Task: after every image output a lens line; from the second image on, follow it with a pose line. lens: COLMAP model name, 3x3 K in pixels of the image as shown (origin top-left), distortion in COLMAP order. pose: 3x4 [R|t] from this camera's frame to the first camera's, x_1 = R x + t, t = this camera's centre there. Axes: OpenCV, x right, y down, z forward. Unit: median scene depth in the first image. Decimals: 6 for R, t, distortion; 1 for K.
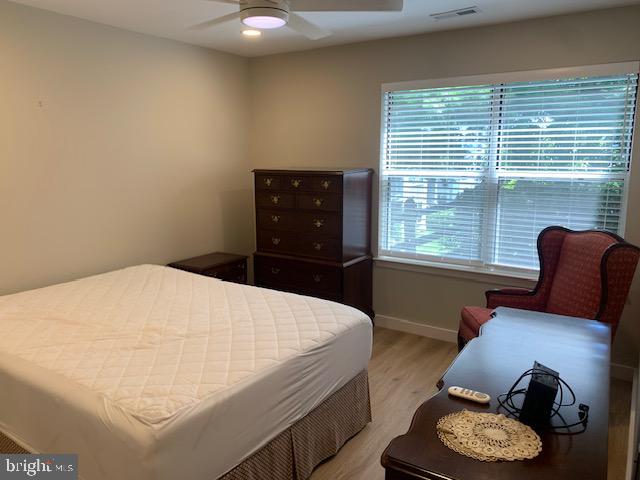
lens RADIAL K [[483.4, 0, 319.0], [0, 483.4, 222.2], [0, 0, 1]] dist [0.033368, -0.007712]
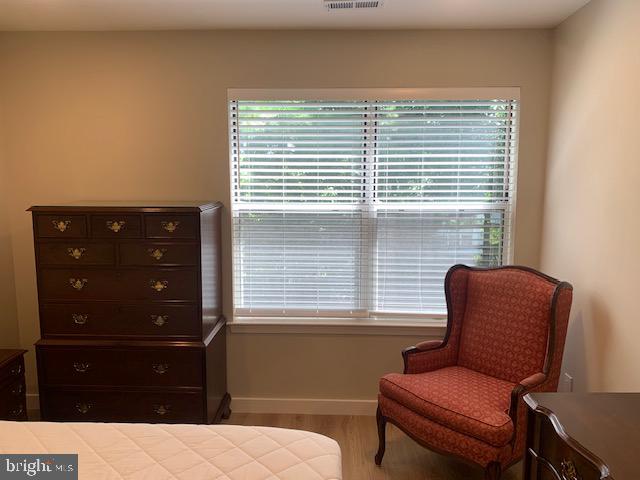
lens RADIAL K [[470.3, 0, 320.0], [0, 470.3, 240.0], [0, 0, 1]] dist [0.002613, 0.000427]
pose [[0.853467, -0.056657, 0.518058, -0.171990], [0.070386, 0.997496, -0.006866, -0.048182], [-0.516372, 0.042324, 0.855318, 0.401312]]
